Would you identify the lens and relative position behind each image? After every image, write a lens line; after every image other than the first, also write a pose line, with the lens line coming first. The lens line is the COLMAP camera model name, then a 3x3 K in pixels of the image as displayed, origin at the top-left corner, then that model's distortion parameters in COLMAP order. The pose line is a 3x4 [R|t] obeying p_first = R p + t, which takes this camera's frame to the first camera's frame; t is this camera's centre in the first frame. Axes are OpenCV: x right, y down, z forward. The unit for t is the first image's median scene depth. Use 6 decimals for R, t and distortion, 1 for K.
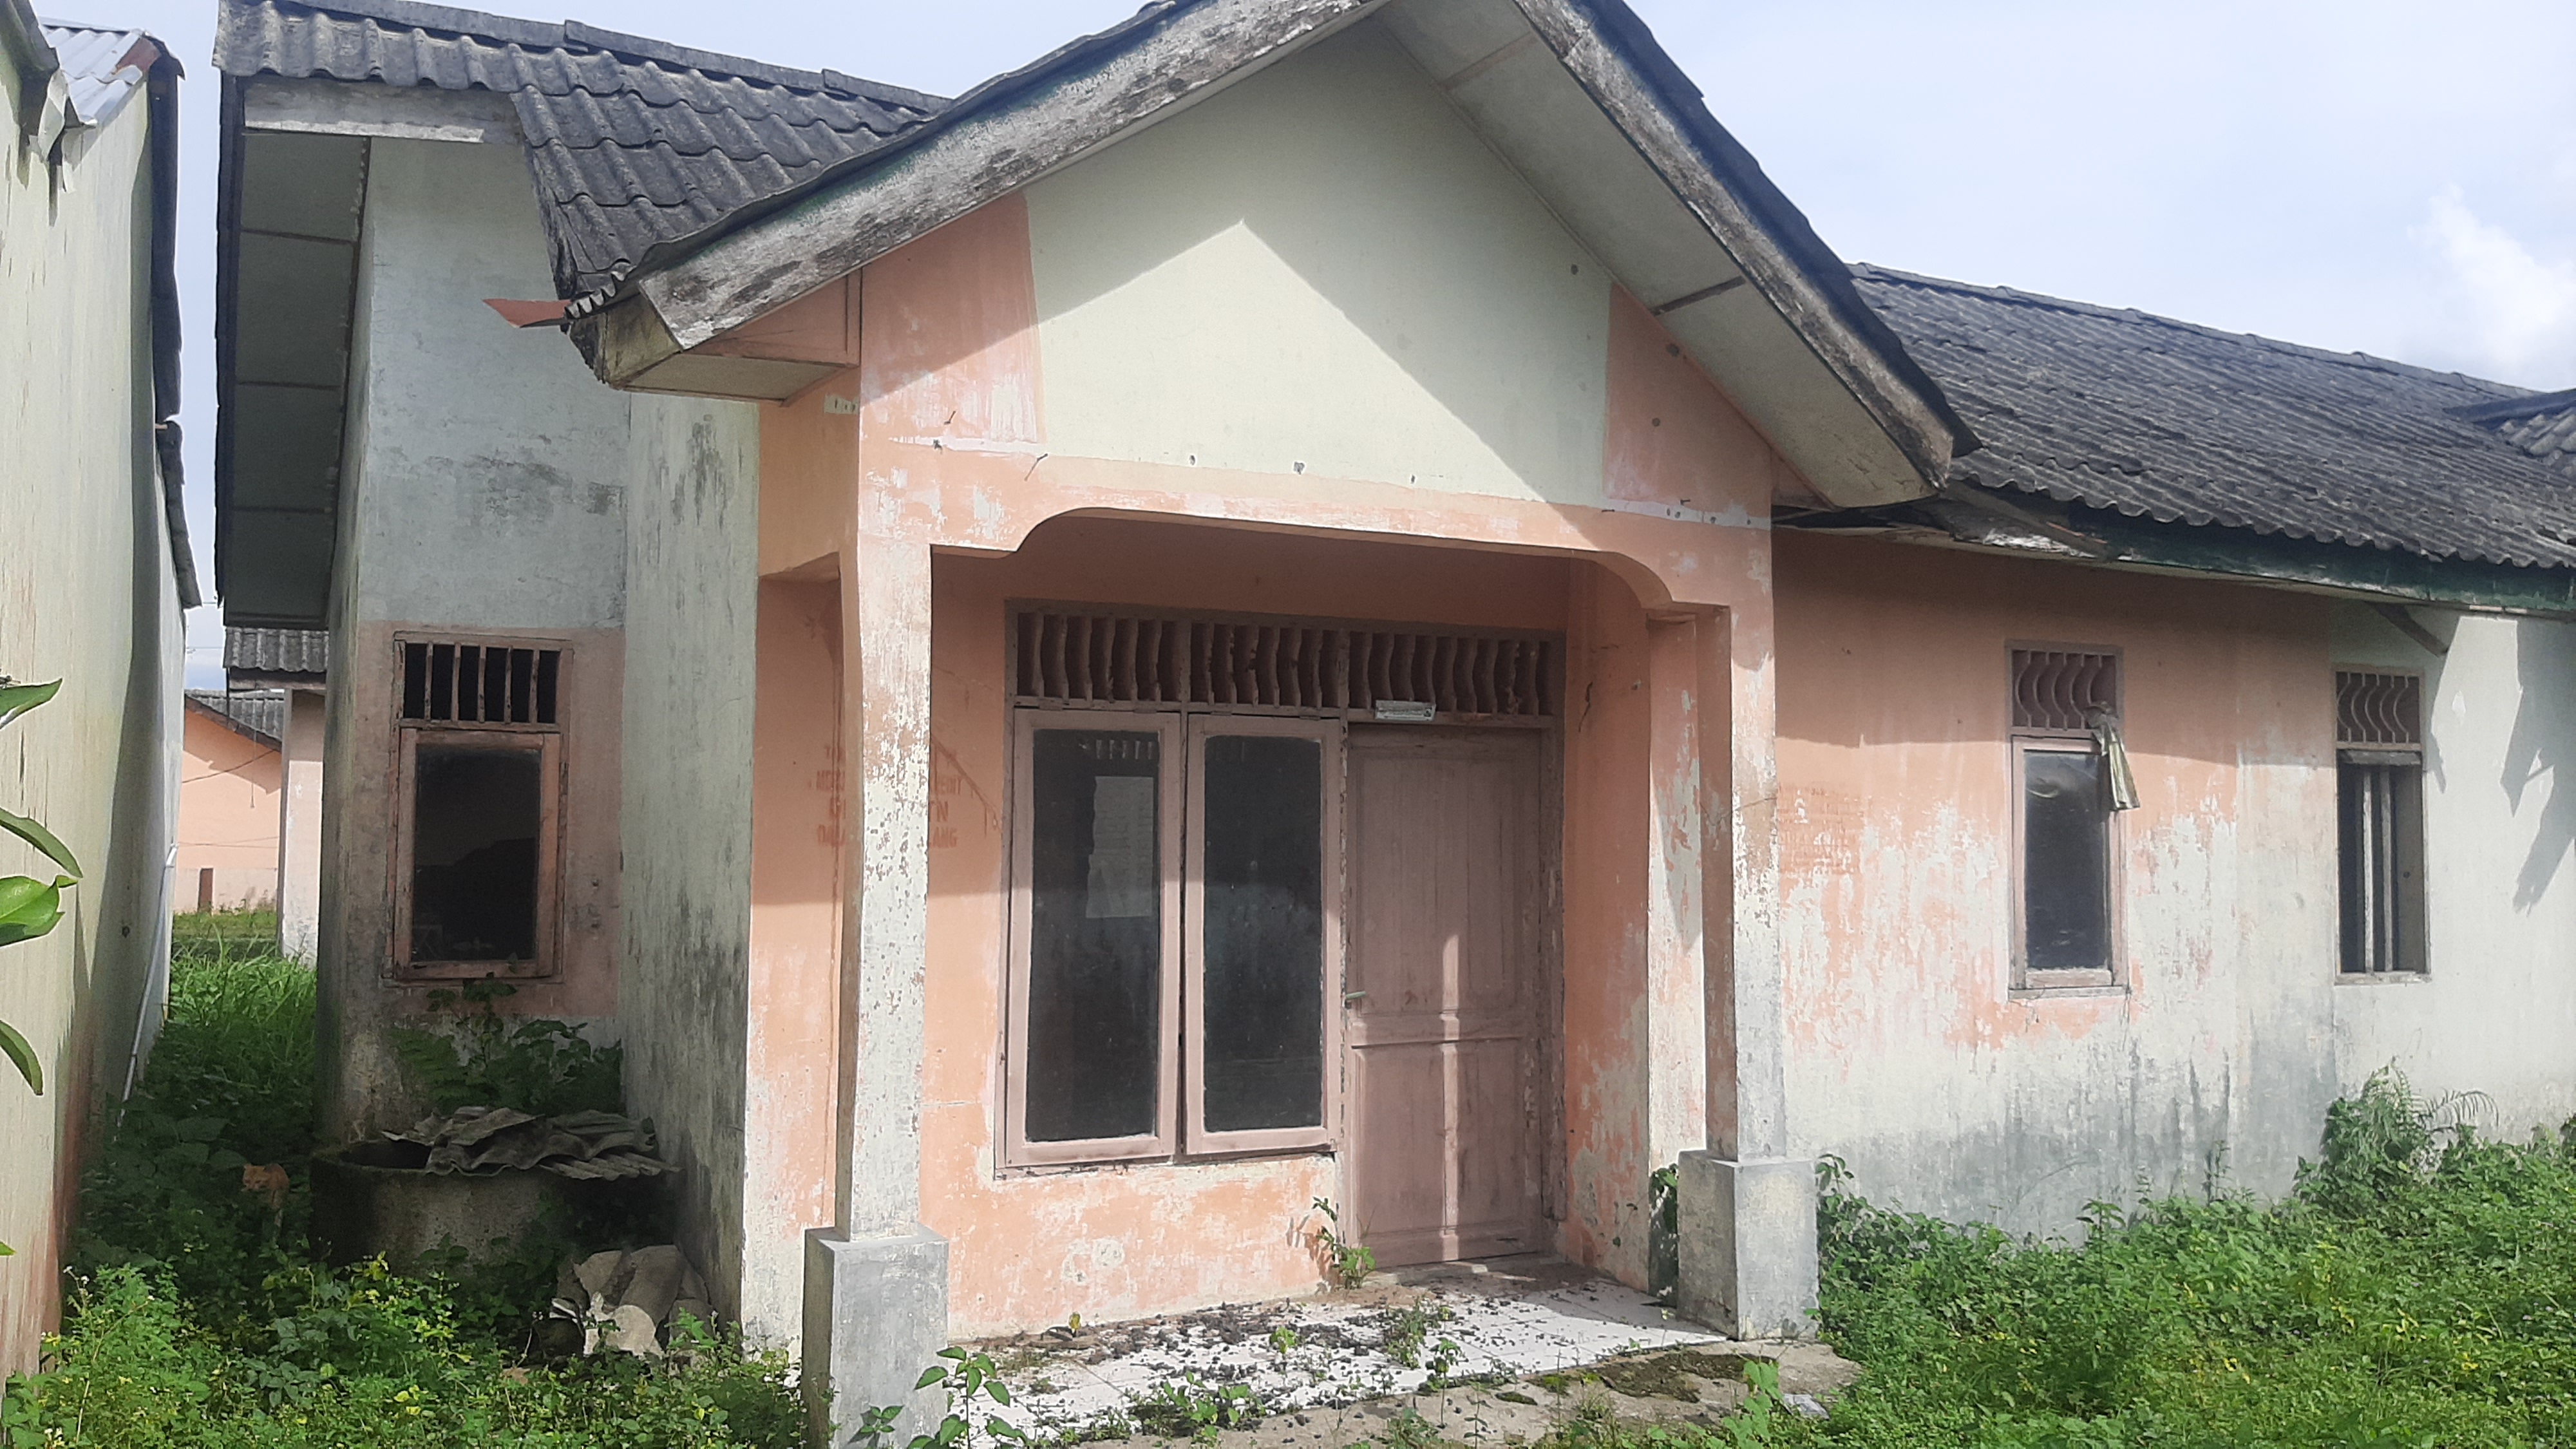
lens RADIAL K [[2103.4, 0, 1274.3], [0, 2103.4, 719.6], [0, 0, 1]] dist [0.105980, -0.233082]
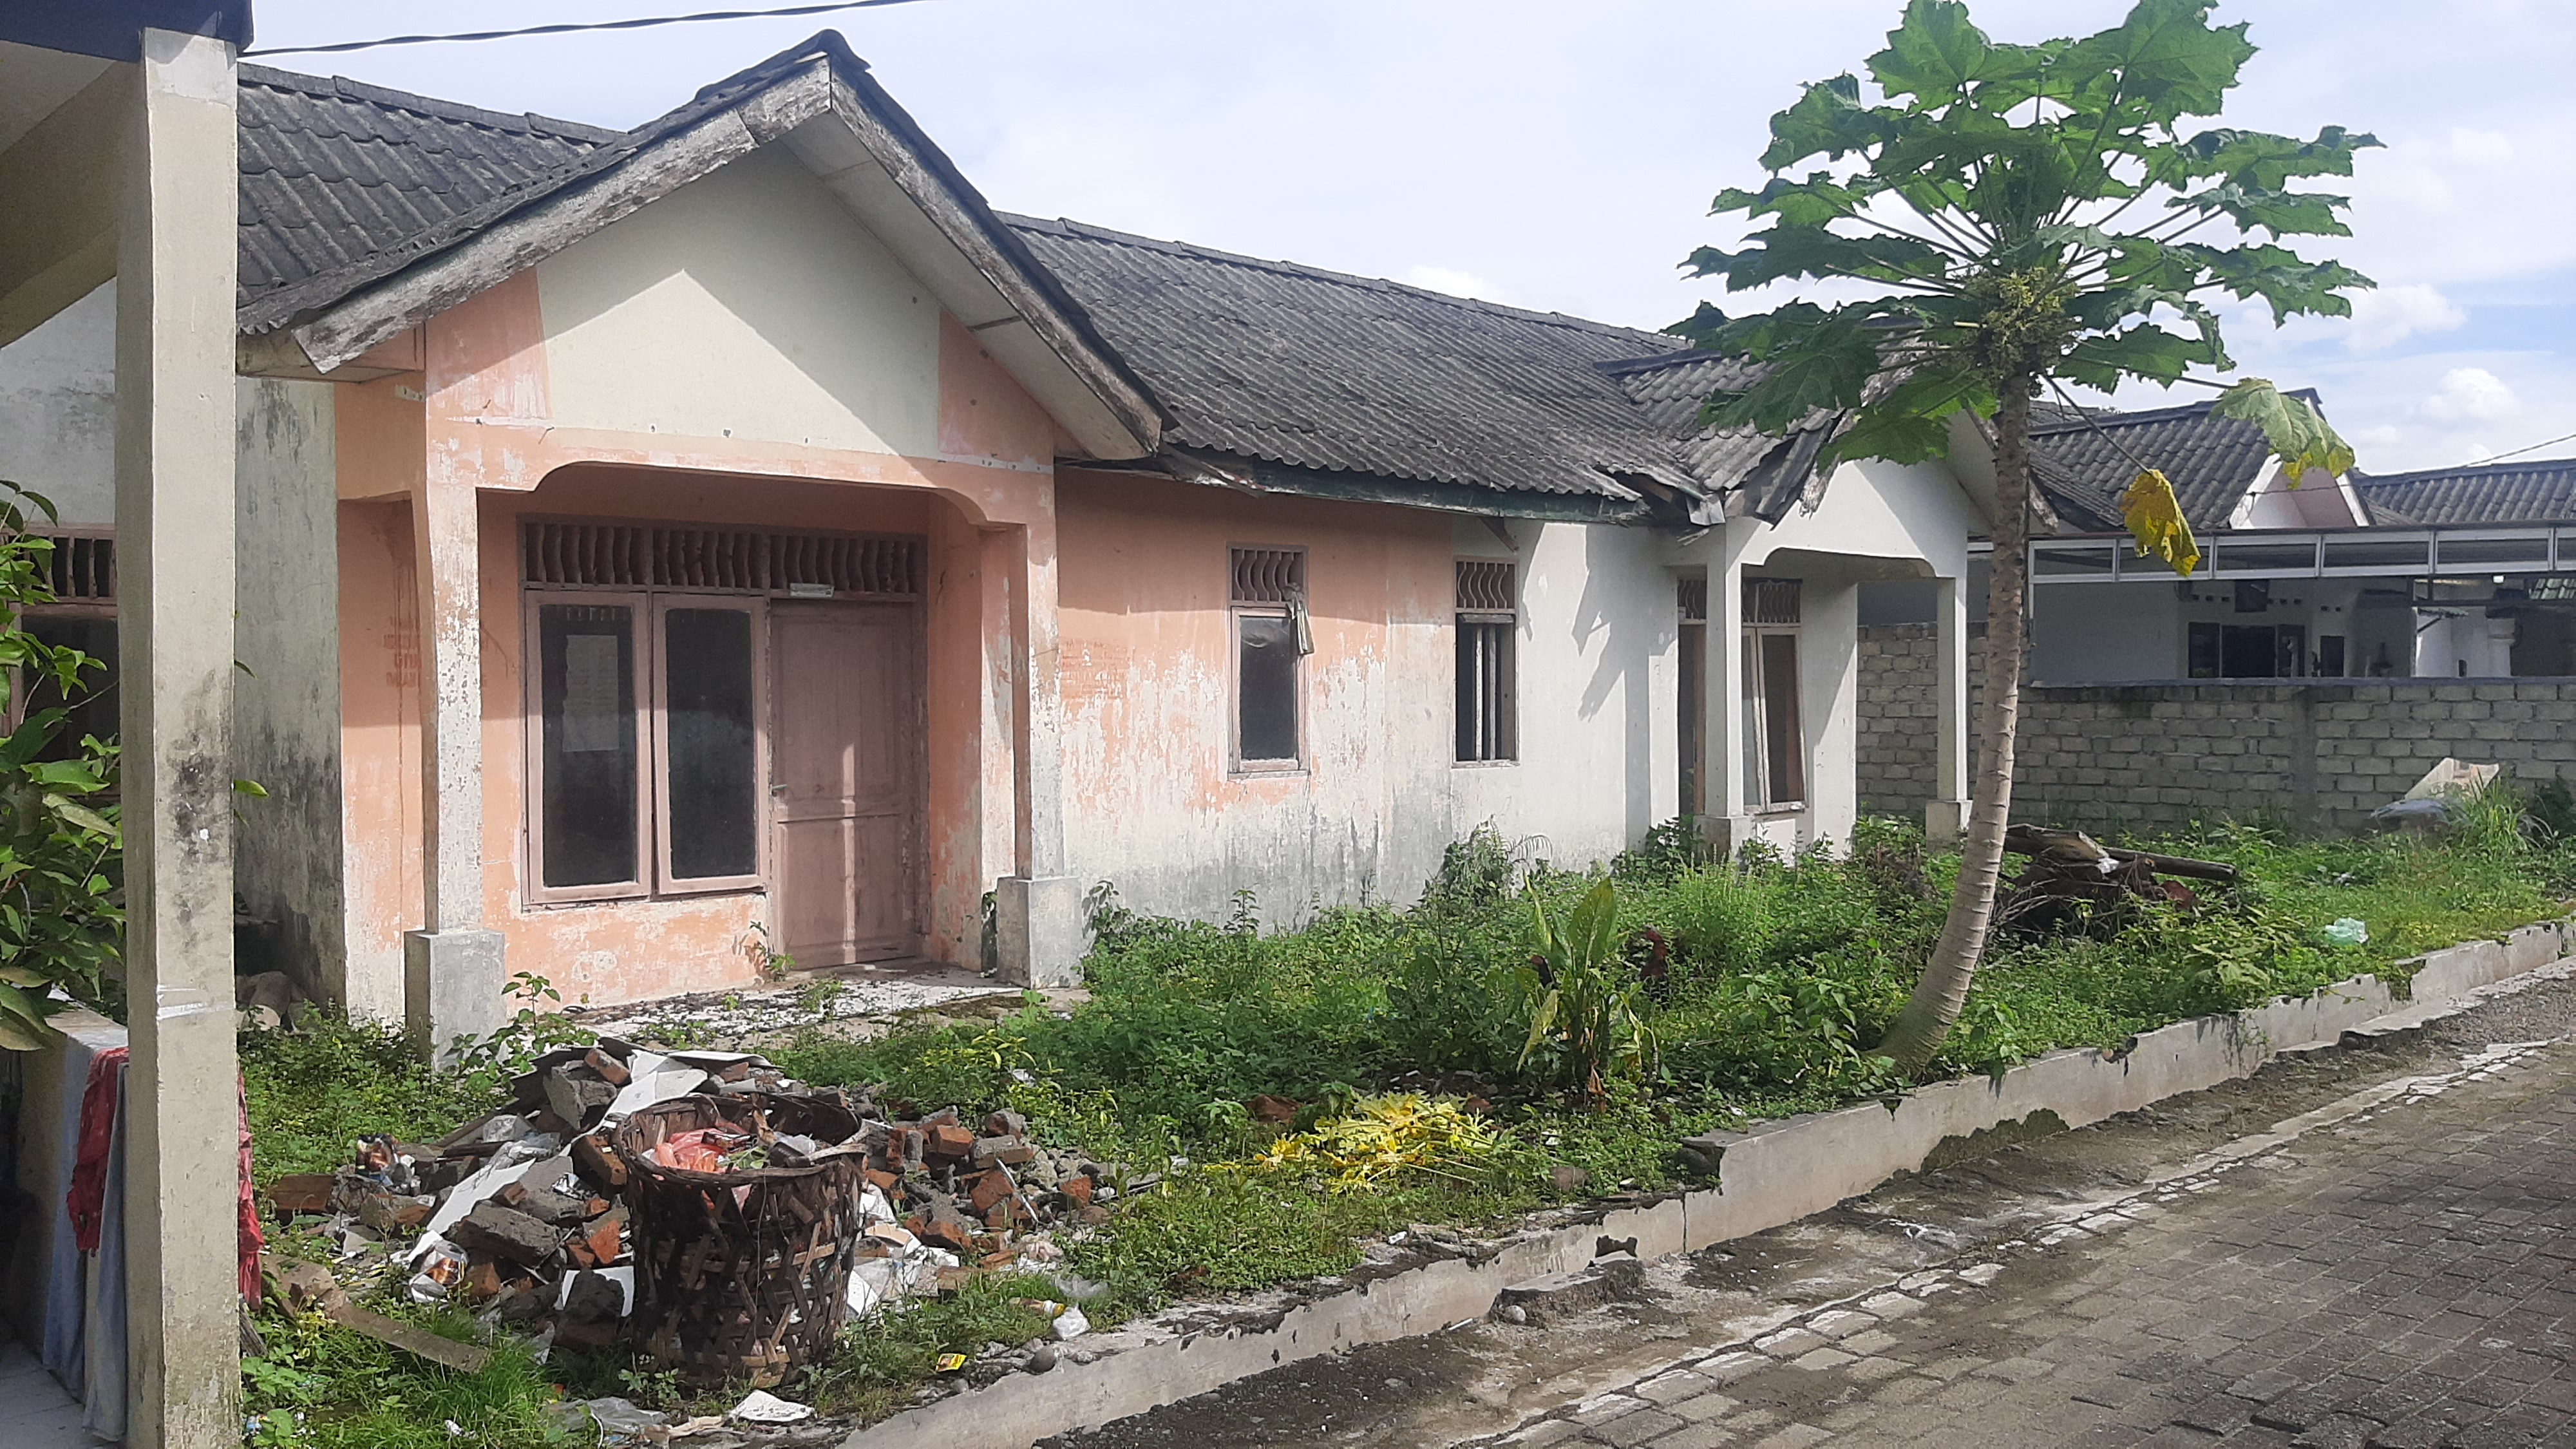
lens RADIAL K [[2097.1, 0, 1327.8], [0, 2097.1, 743.8], [0, 0, 1]] dist [0.128641, -0.333350]
pose [[0.962269, -0.020915, 0.271294, 0.007653], [-0.001239, 0.996694, 0.081232, -0.016769], [-0.272096, -0.078503, 0.959062, -0.478937]]
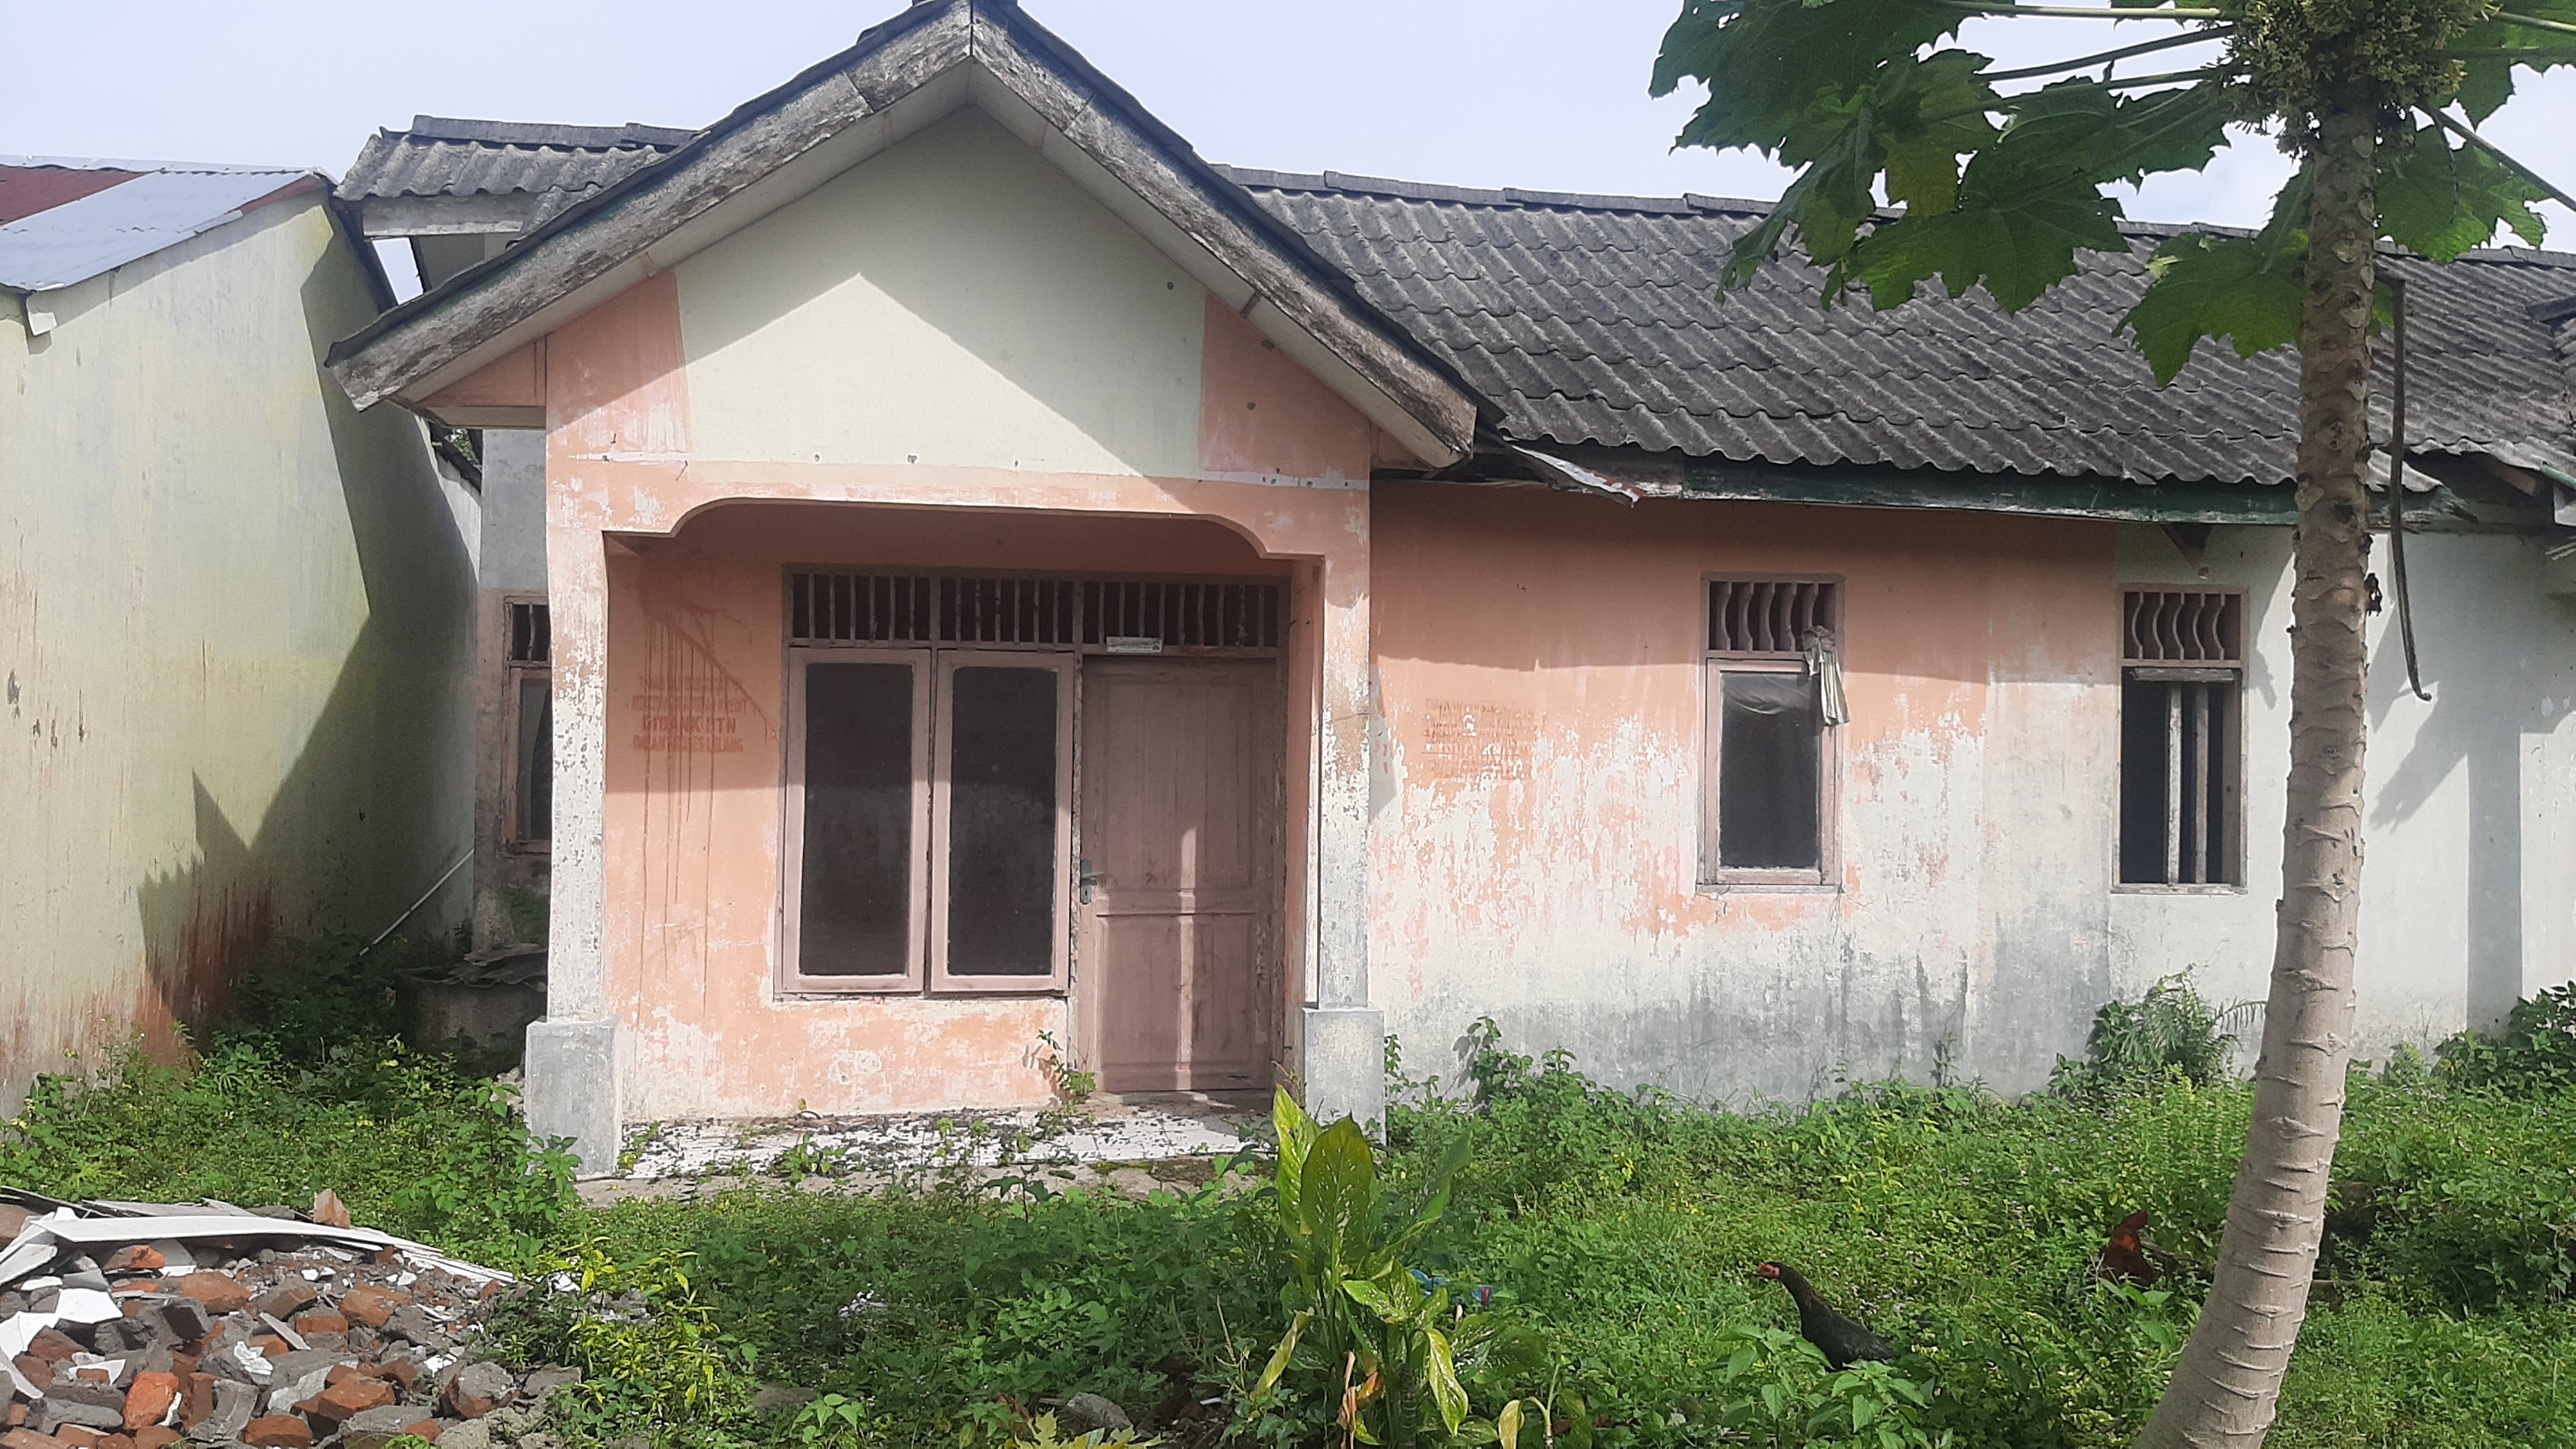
lens RADIAL K [[2077.5, 0, 1202.7], [0, 2077.5, 721.3], [0, 0, 1]] dist [0.118939, -0.241019]
pose [[0.947229, -0.002795, -0.320544, 0.472569], [0.013012, 0.999473, 0.029738, 0.004760], [0.320292, -0.032340, 0.946767, -0.134959]]
